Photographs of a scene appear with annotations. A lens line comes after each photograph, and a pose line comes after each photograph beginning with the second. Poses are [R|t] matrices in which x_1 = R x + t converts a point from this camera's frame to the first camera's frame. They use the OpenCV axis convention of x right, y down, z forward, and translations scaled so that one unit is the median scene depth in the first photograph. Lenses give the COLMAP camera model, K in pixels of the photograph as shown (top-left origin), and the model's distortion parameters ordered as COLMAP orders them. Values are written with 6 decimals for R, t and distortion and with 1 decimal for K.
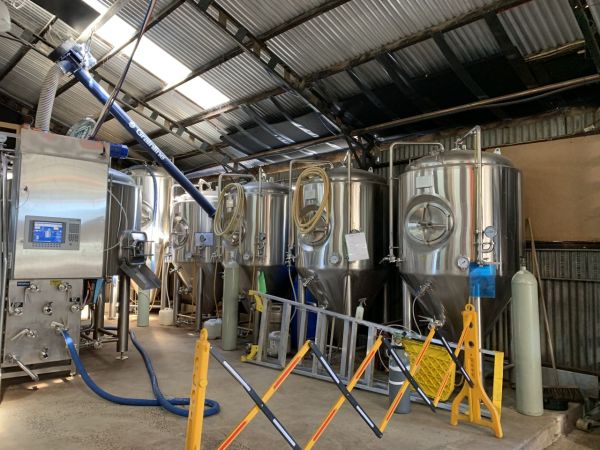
lens RADIAL K [[457.4, 0, 301.2], [0, 457.4, 225.0], [0, 0, 1]] dist [0.025860, -0.020295]
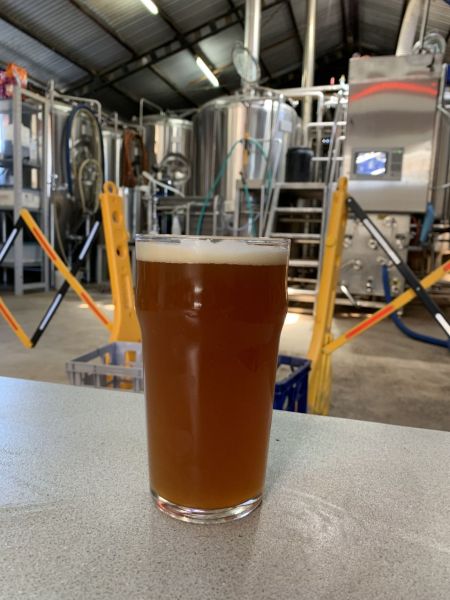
lens RADIAL K [[457.4, 0, 225.3], [0, 457.4, 300.4], [0, 0, 1]] dist [0.025860, -0.020295]
pose [[0.513372, 0.121306, -0.849549, 0.109732], [0.028859, 0.986959, 0.158366, 0.092360], [0.857681, -0.105818, 0.503177, 0.127939]]
